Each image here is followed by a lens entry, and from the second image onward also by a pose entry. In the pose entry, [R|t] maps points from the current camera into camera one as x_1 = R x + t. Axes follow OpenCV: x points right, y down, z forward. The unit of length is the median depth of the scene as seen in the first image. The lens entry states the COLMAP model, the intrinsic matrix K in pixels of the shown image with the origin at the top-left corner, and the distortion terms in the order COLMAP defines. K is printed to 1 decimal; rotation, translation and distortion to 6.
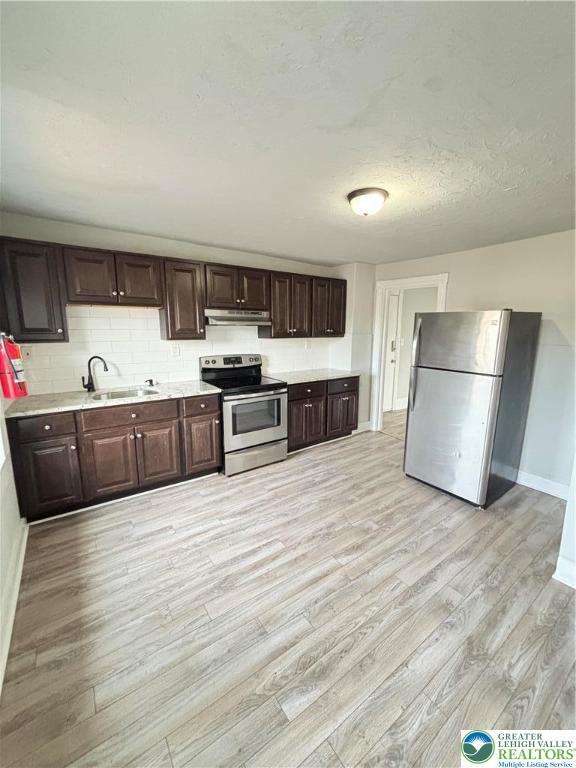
lens RADIAL K [[311.1, 0, 284.4], [0, 311.1, 386.8], [0, 0, 1]] dist [0.003611, -0.000489]
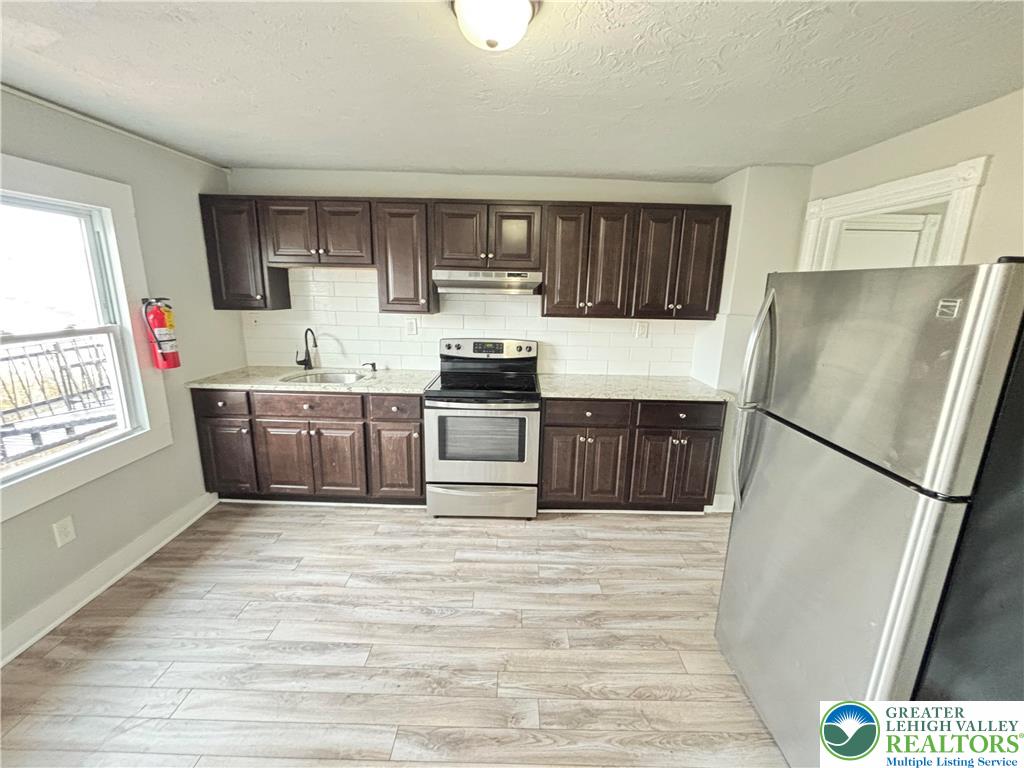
lens RADIAL K [[414.9, 0, 504.9], [0, 414.9, 386.2], [0, 0, 1]] dist [0.003611, -0.000489]
pose [[0.813023, 0.143671, -0.564227, 0.436303], [-0.127724, 0.989482, 0.067910, -0.080135], [0.568050, 0.016853, 0.822822, 0.351890]]
